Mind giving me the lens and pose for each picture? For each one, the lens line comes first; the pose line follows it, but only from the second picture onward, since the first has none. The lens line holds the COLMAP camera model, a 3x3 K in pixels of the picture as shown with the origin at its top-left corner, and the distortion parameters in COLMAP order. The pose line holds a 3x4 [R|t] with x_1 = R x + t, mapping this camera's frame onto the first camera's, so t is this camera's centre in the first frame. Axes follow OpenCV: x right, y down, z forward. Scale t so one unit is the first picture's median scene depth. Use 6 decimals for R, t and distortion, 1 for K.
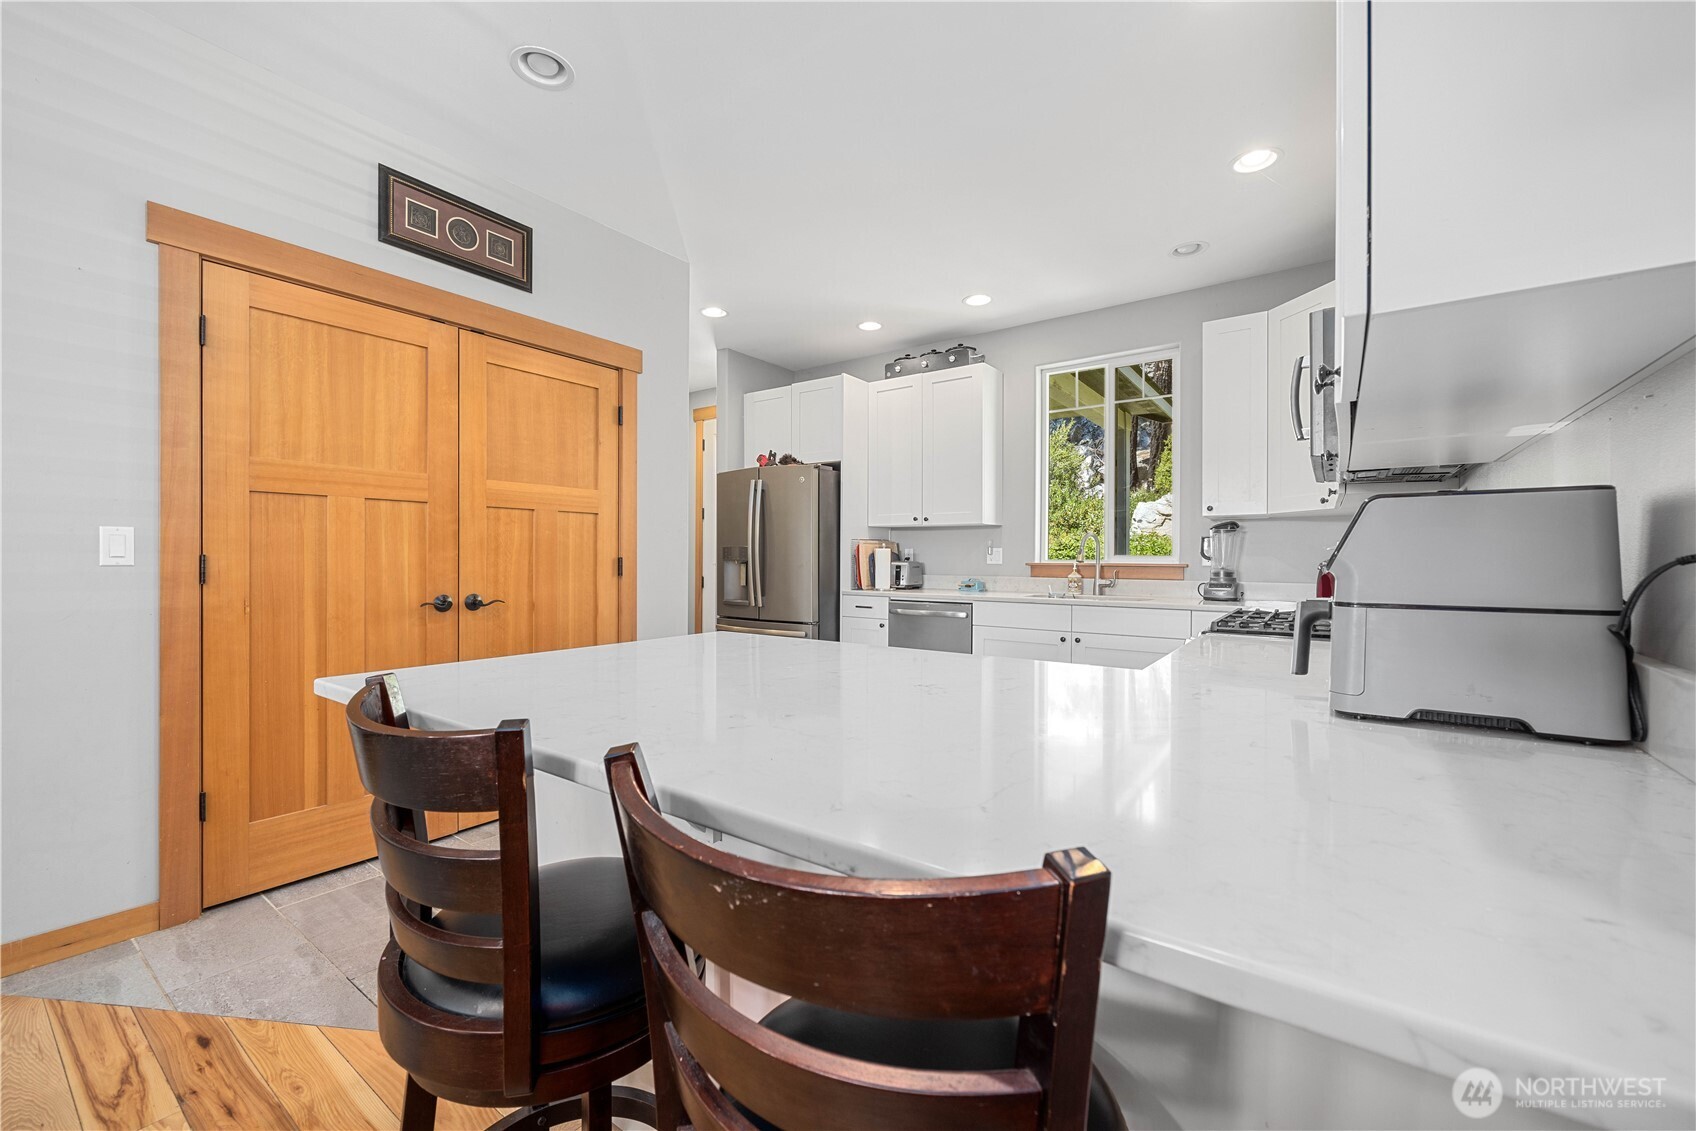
lens RADIAL K [[684.1, 0, 843.0], [0, 684.1, 566.2], [0, 0, 1]] dist [0.000489, -0.000515]
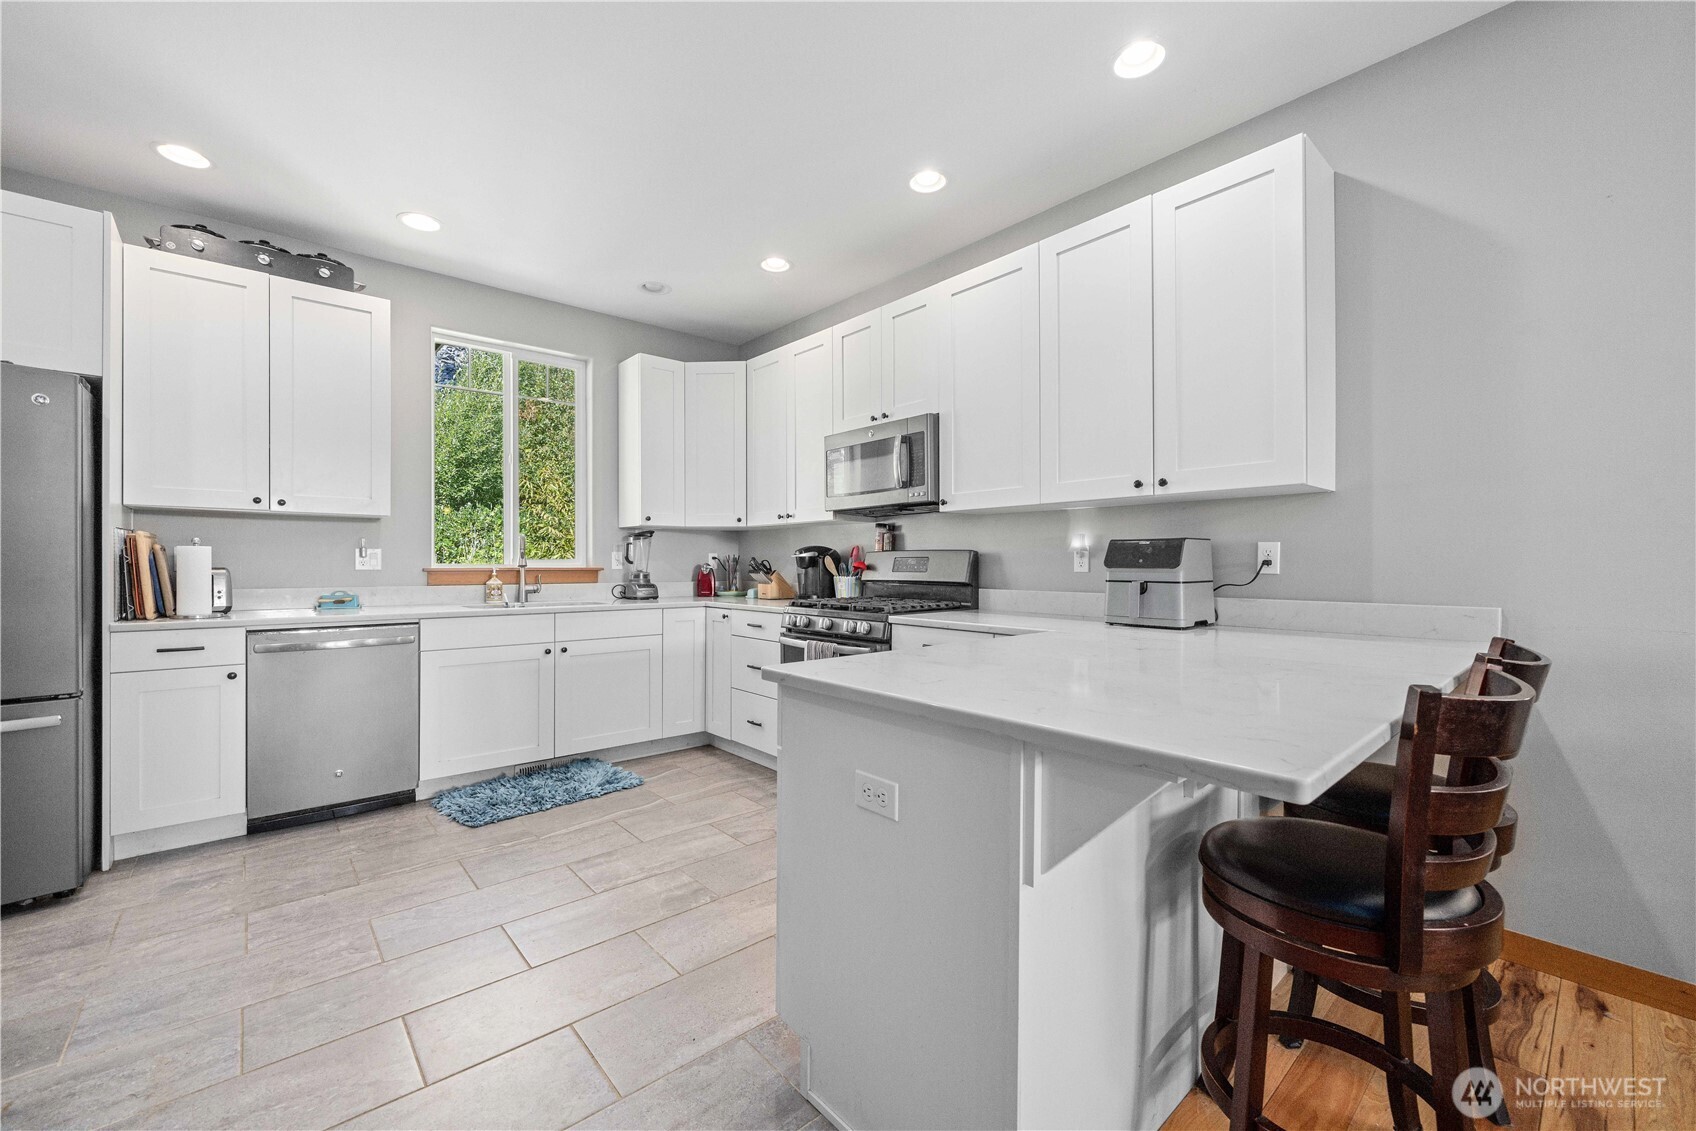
lens RADIAL K [[684.1, 0, 836.2], [0, 684.1, 564.8], [0, 0, 1]] dist [0.000489, -0.000515]
pose [[0.224462, -0.006040, 0.974464, -0.424227], [0.009680, 0.999945, 0.003968, -0.007526], [-0.974435, 0.008542, 0.224508, 0.369726]]
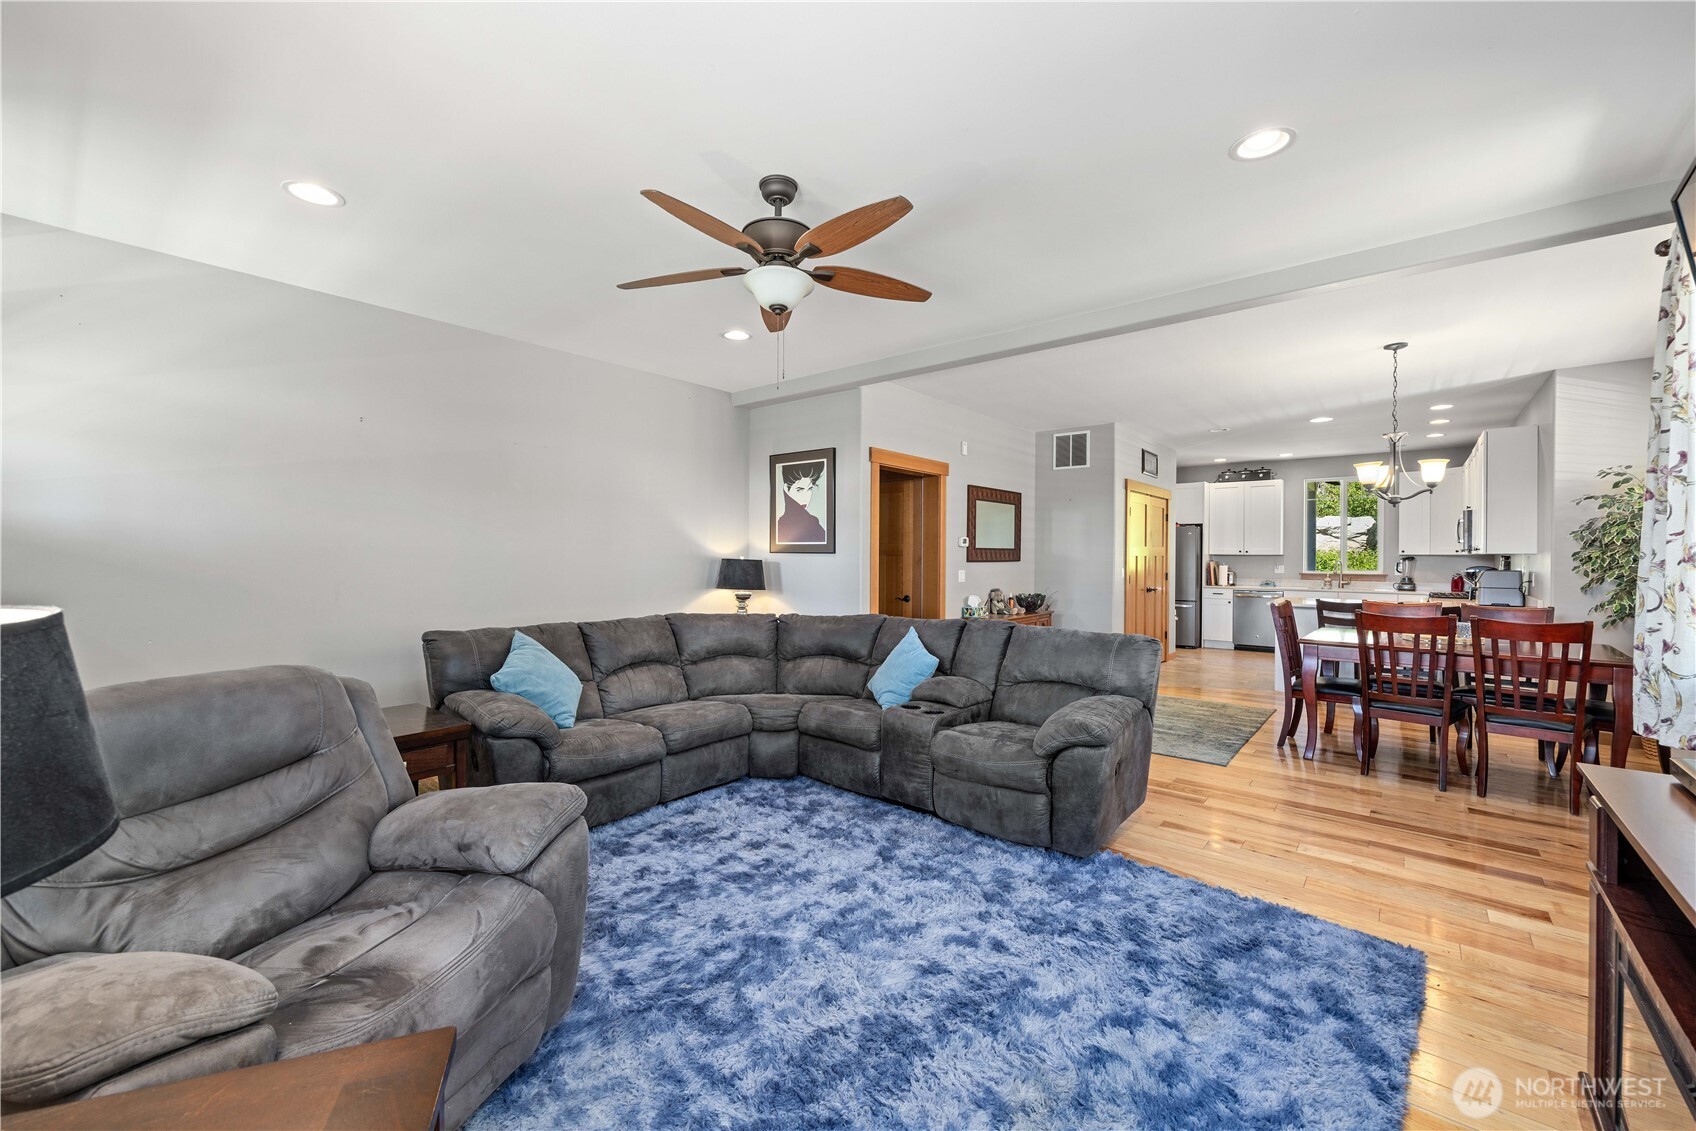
lens RADIAL K [[684.1, 0, 836.4], [0, 684.1, 562.0], [0, 0, 1]] dist [0.000489, -0.000515]
pose [[0.997830, -0.002230, -0.065810, -1.077300], [0.002283, 0.999997, 0.000724, -0.045339], [0.065809, -0.000873, 0.997832, -1.273077]]
